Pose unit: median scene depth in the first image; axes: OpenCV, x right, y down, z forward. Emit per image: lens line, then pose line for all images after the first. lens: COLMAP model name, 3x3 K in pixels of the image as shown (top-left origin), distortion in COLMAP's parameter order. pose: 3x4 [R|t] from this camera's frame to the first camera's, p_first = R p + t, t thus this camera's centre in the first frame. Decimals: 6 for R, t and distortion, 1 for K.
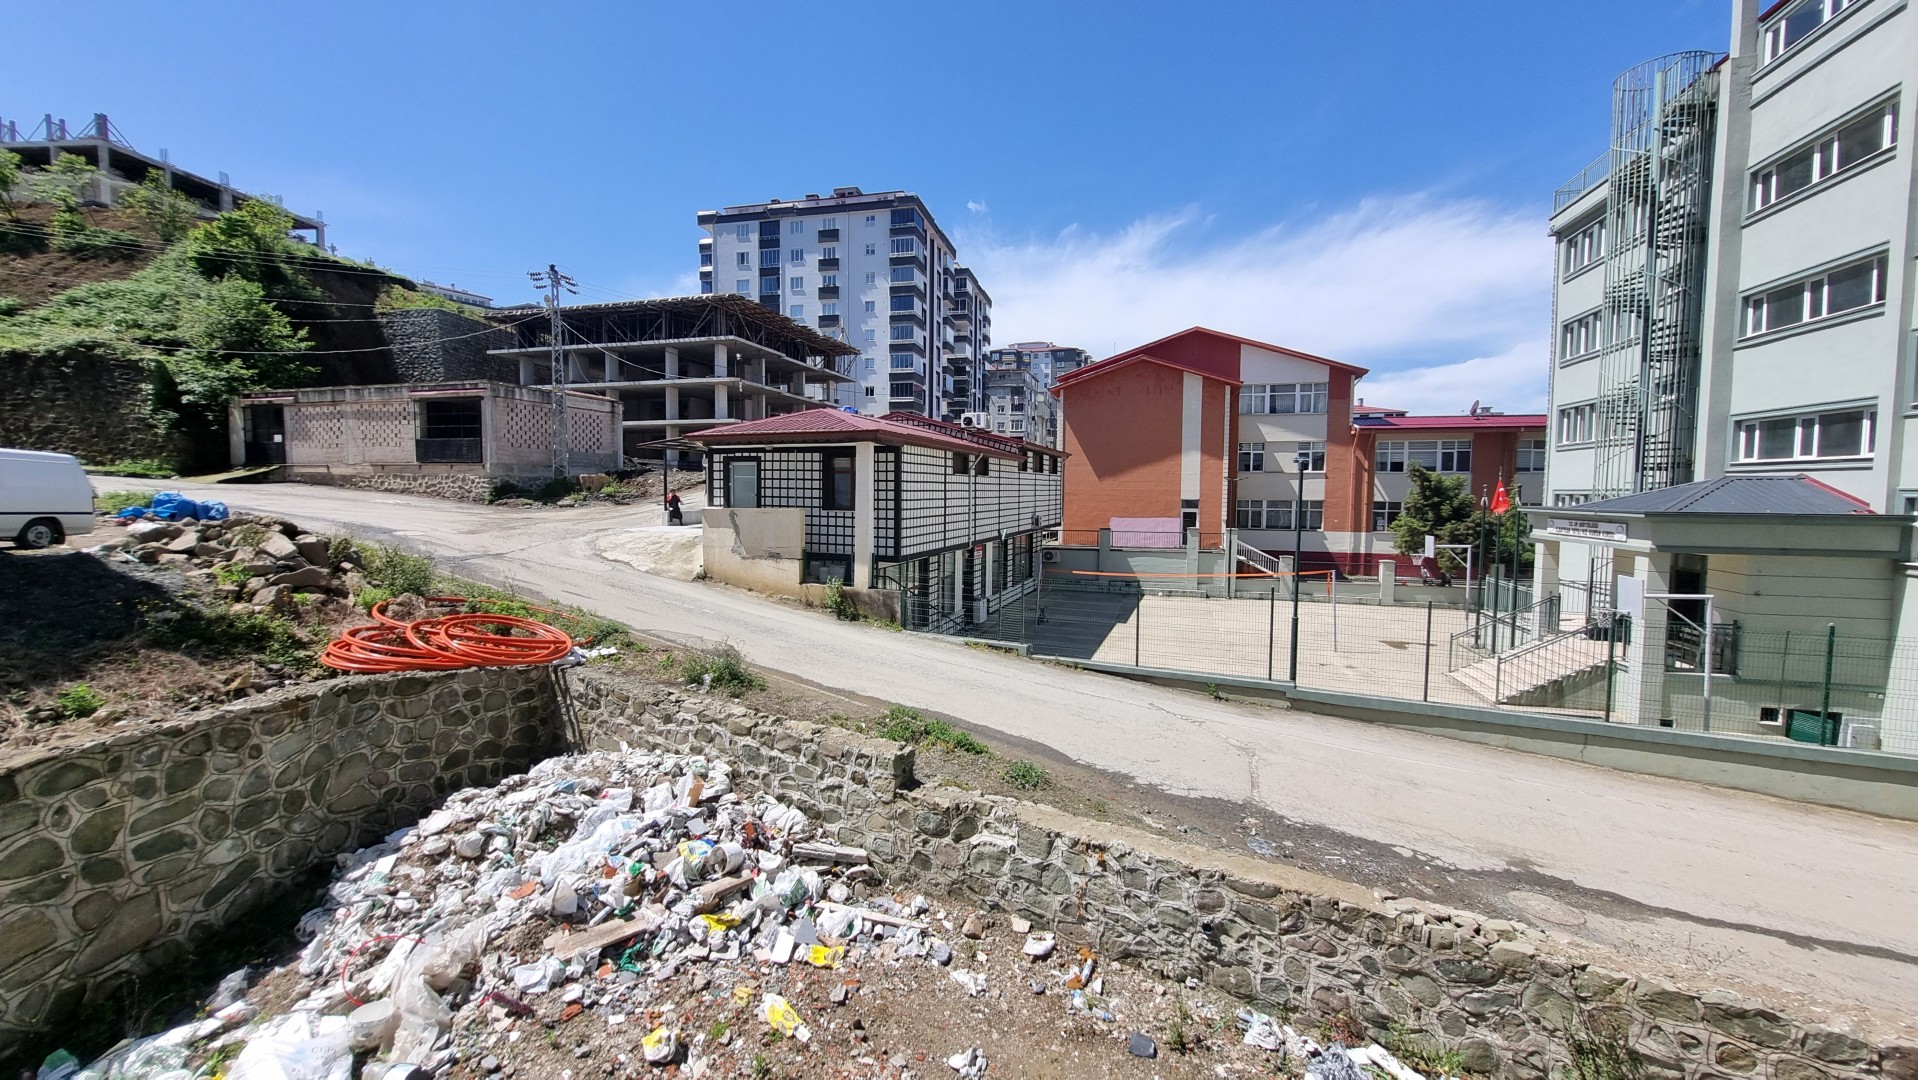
lens RADIAL K [[746.5, 0, 947.5], [0, 746.5, 532.0], [0, 0, 1]] dist [0.000464, -0.000191]
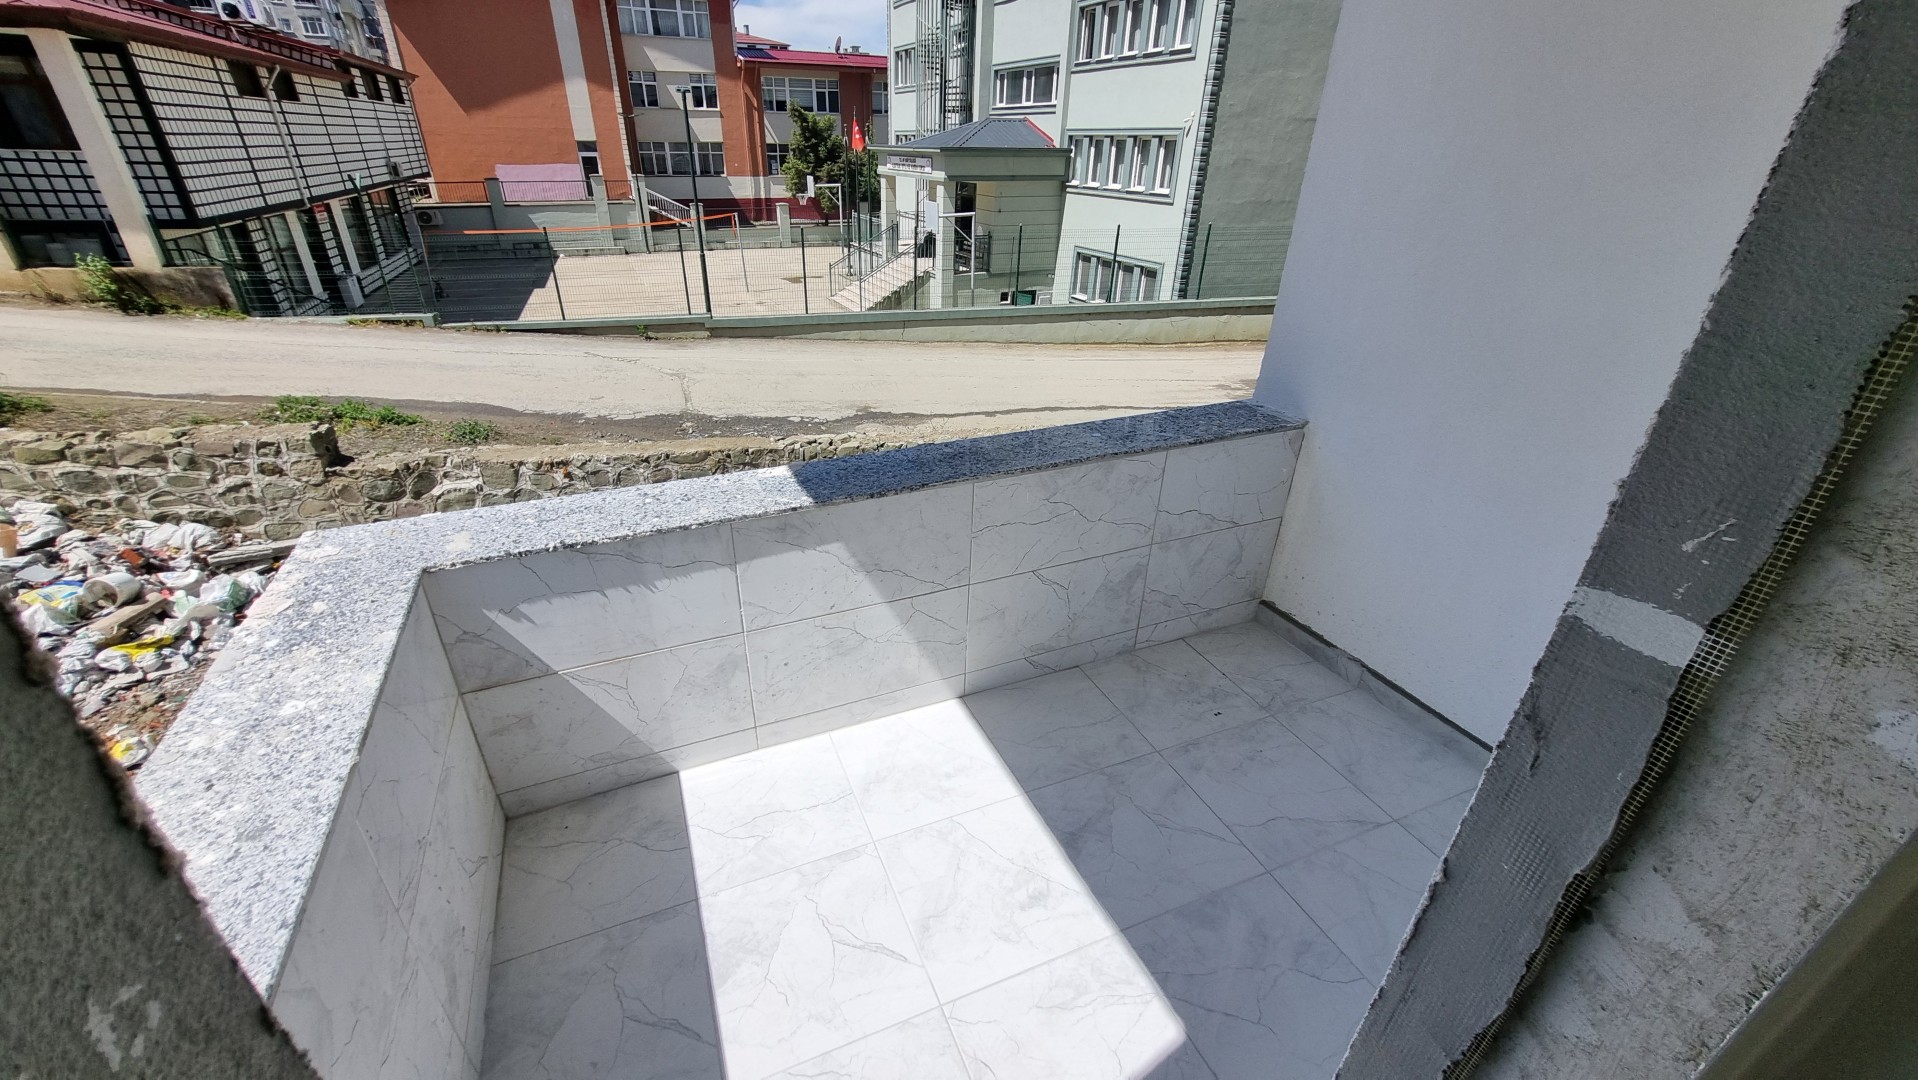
lens RADIAL K [[740.5, 0, 920.8], [0, 740.5, 528.7], [0, 0, 1]] dist [-0.000953, 0.003005]
pose [[0.769648, -0.293589, 0.566963, -0.033597], [0.028309, 0.902824, 0.429078, 0.024625], [-0.637841, -0.314189, 0.703167, -0.132437]]
